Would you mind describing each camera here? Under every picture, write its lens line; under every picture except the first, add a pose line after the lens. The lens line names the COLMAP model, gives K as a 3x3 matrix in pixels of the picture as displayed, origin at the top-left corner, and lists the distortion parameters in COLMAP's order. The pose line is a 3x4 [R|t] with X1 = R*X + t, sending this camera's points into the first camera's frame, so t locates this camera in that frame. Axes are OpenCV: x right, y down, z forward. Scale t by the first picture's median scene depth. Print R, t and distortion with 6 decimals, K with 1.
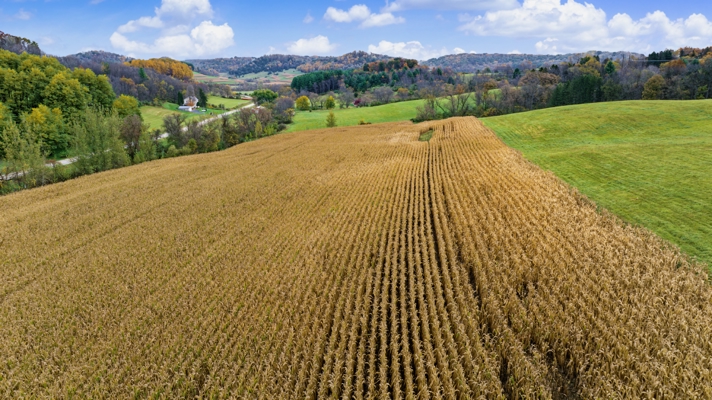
lens RADIAL K [[577.2, 0, 356.5], [0, 577.2, 200.1], [0, 0, 1]] dist [-0.008818, 0.042084]
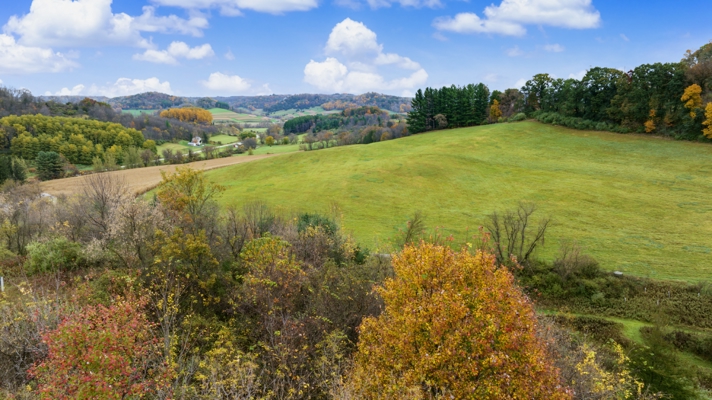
lens RADIAL K [[577.2, 0, 356.7], [0, 577.2, 201.8], [0, 0, 1]] dist [-0.008818, 0.042084]
pose [[0.996667, 0.015757, -0.080039, 0.309112], [-0.019807, 0.998549, -0.050066, 0.081661], [0.079134, 0.051485, 0.995534, -0.609575]]
